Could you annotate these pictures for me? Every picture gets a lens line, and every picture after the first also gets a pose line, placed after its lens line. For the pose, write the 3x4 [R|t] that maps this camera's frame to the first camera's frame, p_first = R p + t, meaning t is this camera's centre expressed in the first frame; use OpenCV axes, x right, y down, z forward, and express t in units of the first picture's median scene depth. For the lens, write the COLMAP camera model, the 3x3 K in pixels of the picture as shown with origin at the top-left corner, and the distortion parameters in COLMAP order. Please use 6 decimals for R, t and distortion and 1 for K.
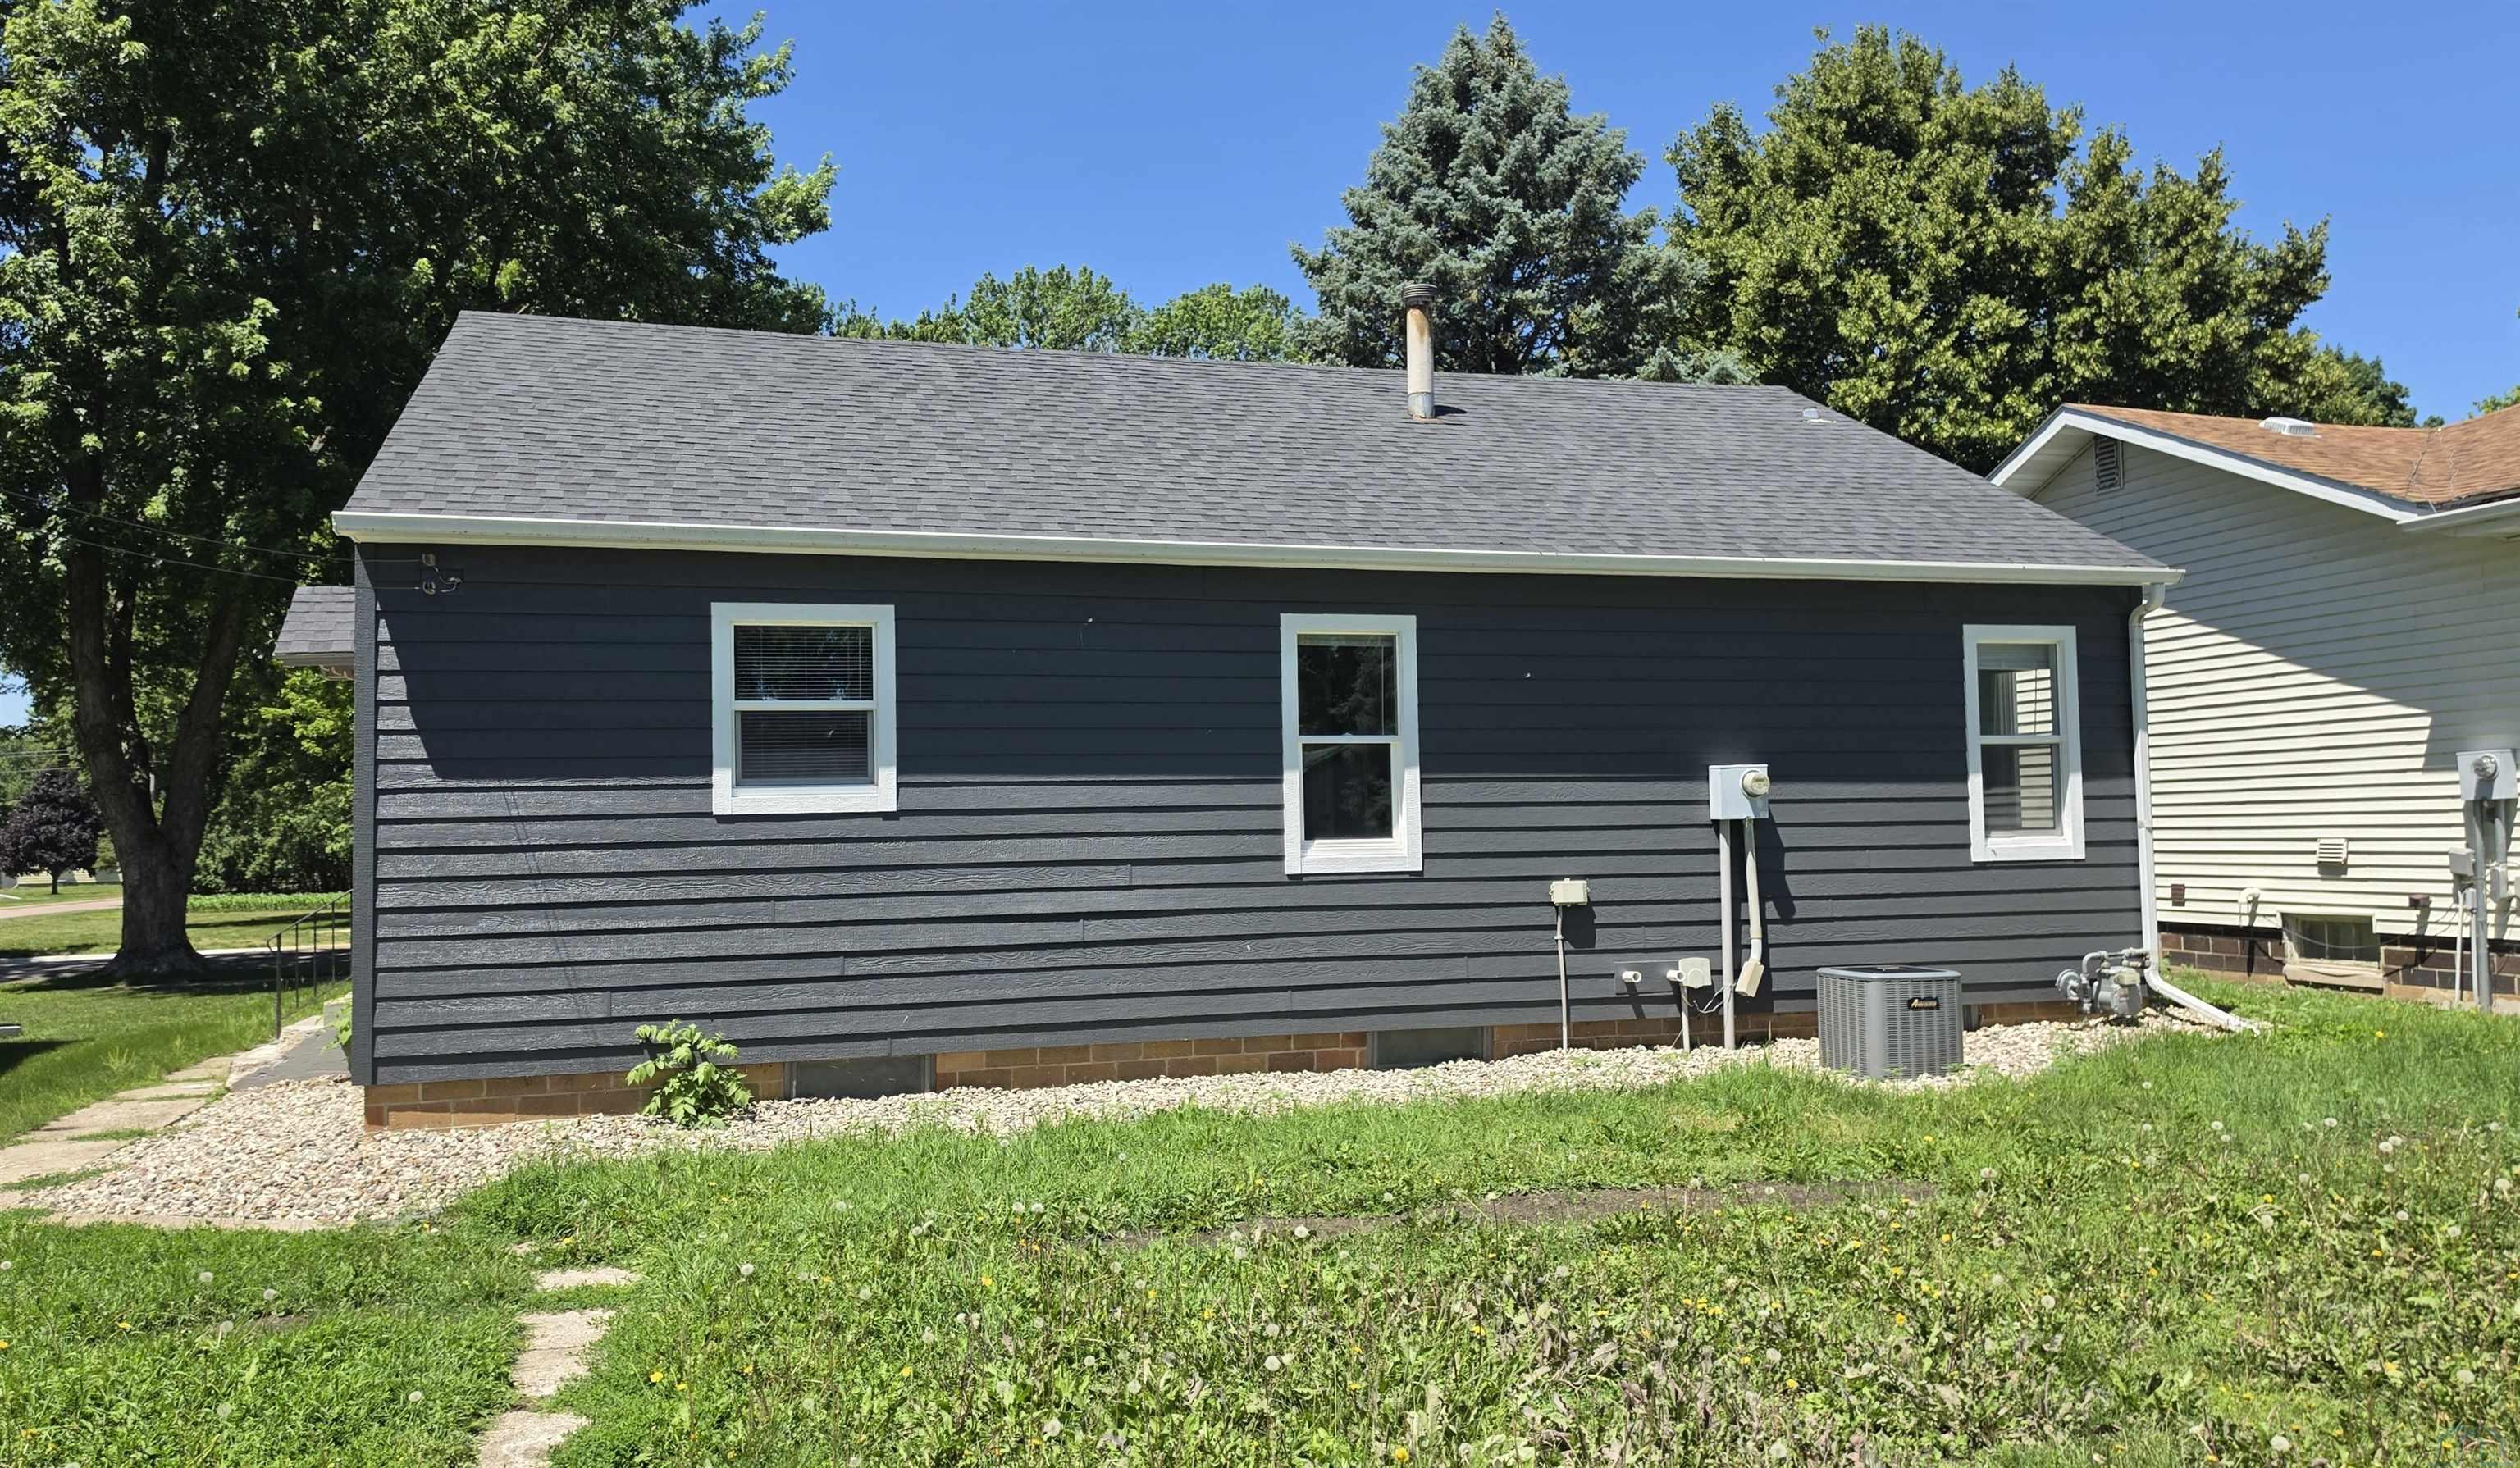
lens RADIAL K [[1866.1, 0, 1269.3], [0, 1866.1, 747.3], [0, 0, 1]] dist [0.010608, -0.002918]
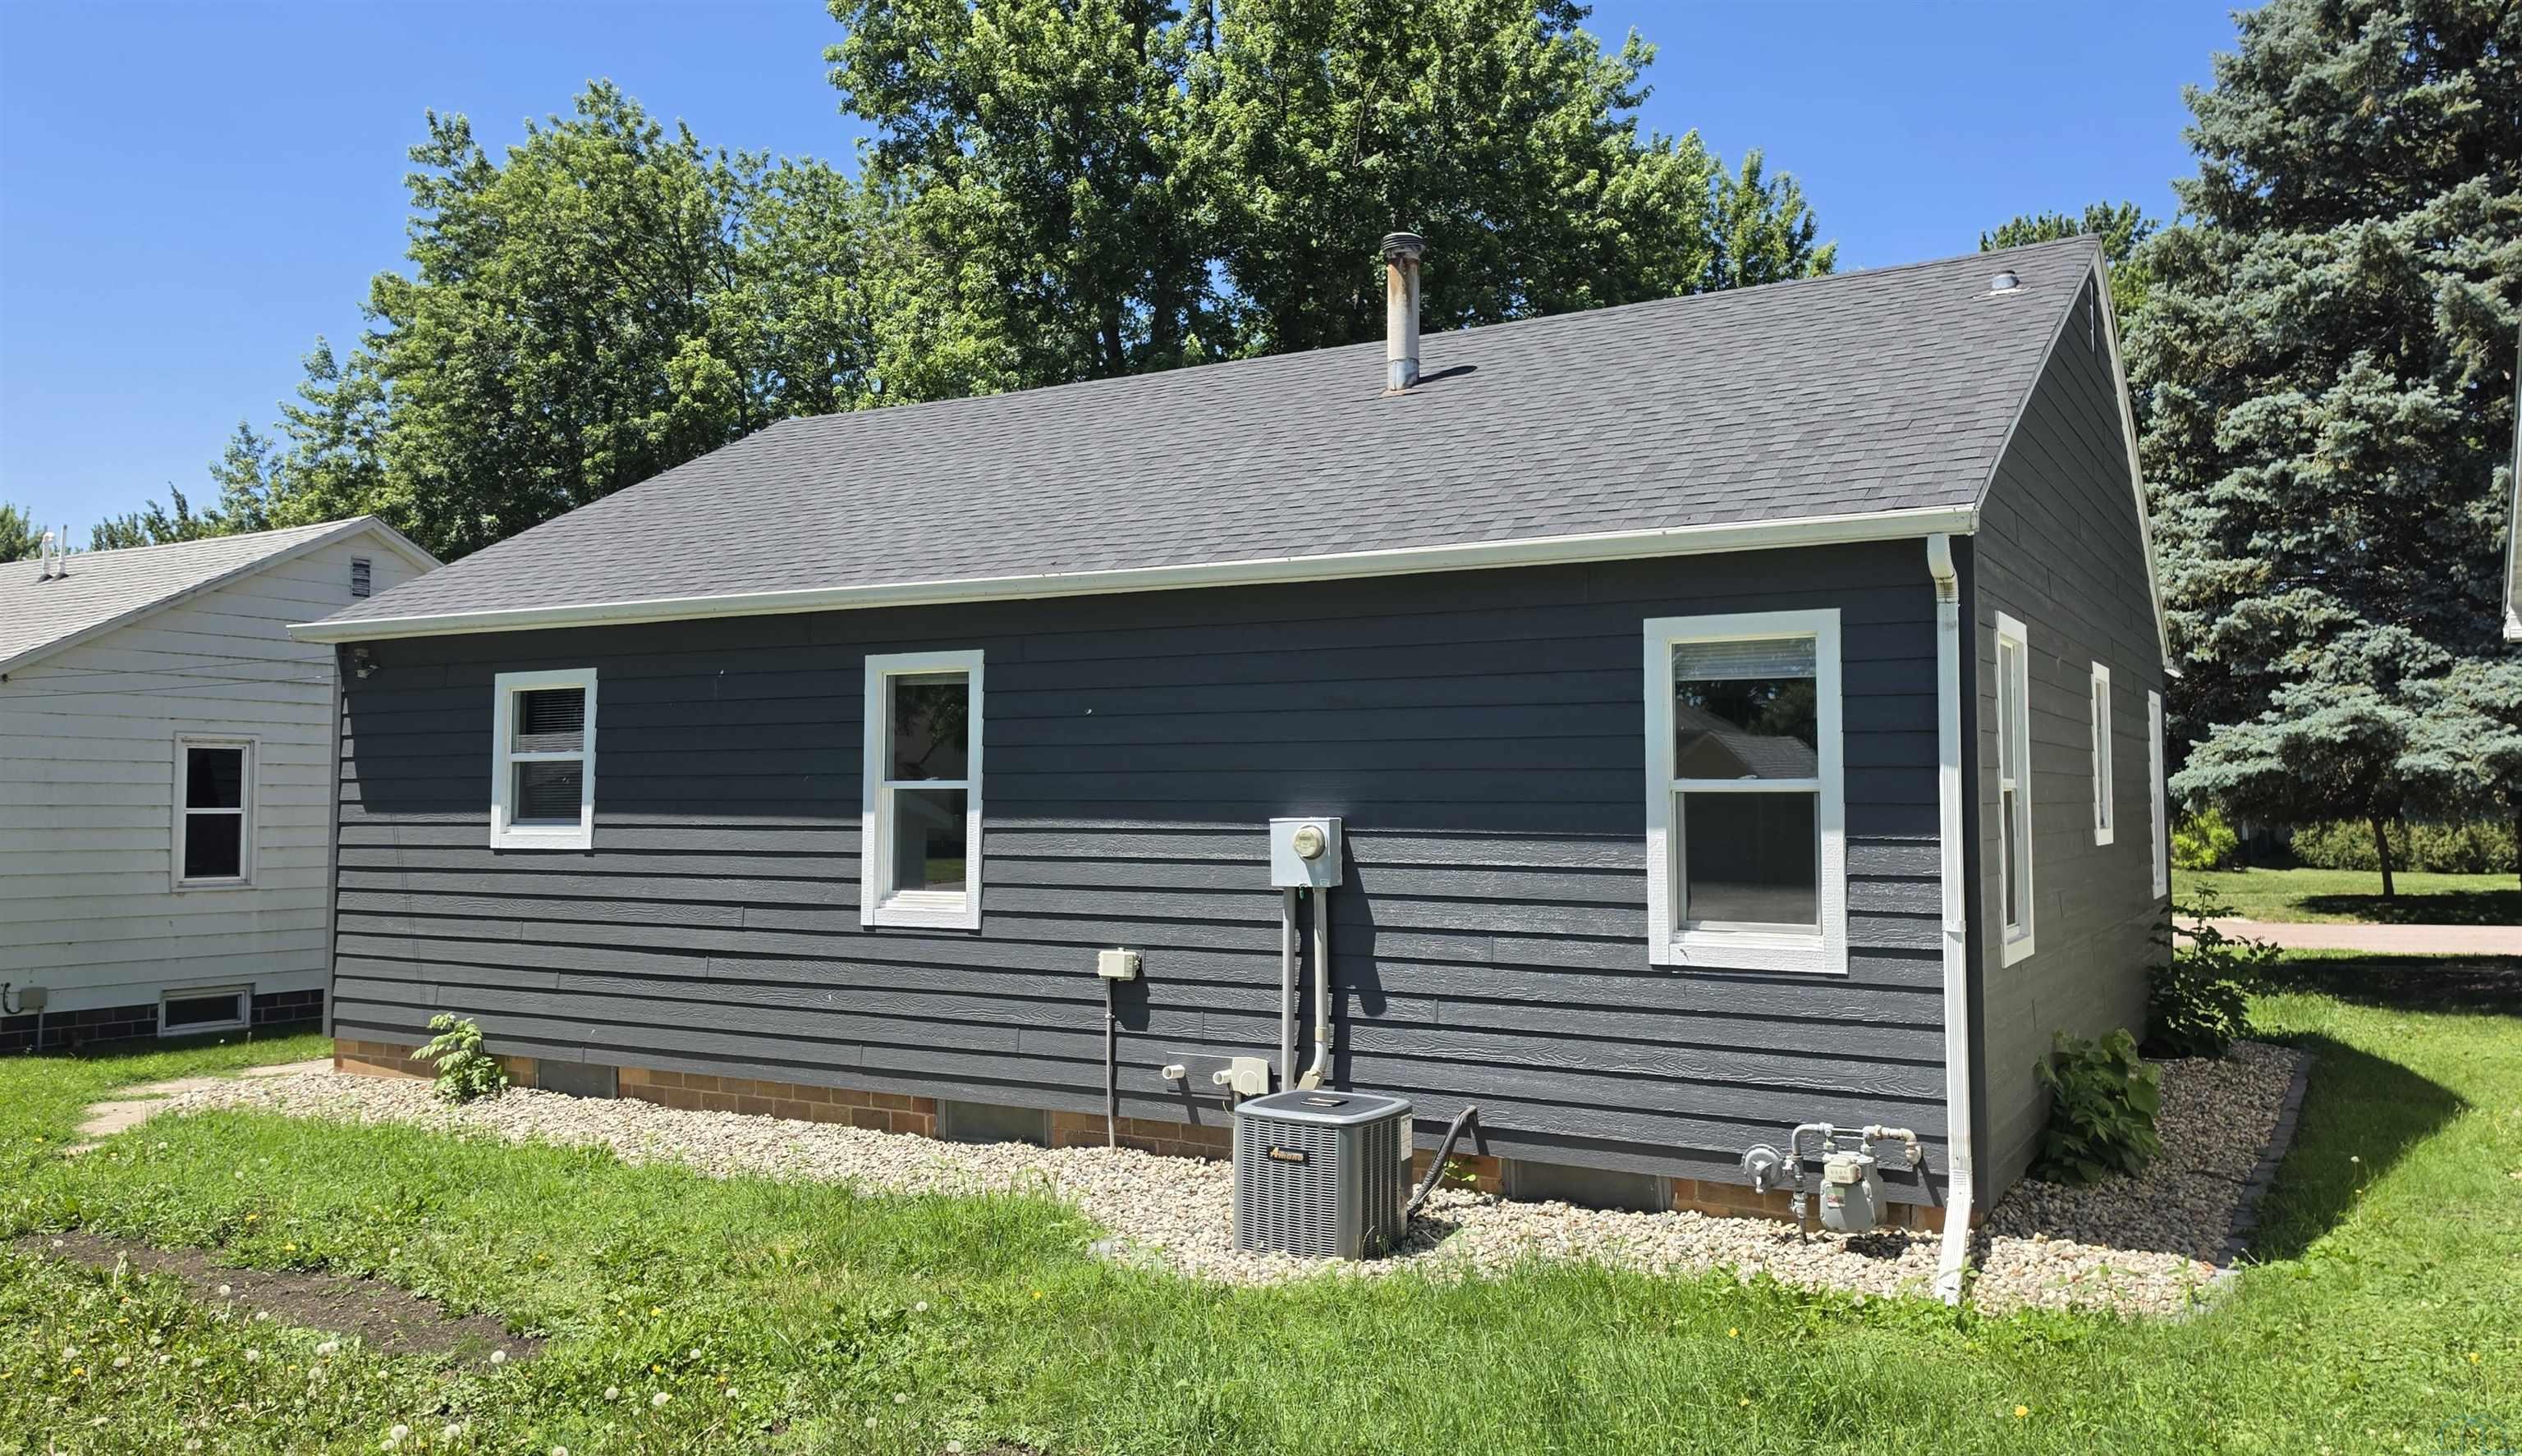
lens RADIAL K [[1779.2, 0, 1260.7], [0, 1779.2, 733.9], [0, 0, 1]] dist [-0.007231, -0.003920]
pose [[0.718609, -0.015105, -0.695250, 0.293802], [0.011556, 0.999885, -0.009780, -0.007095], [0.695318, -0.001006, 0.718701, 0.175612]]
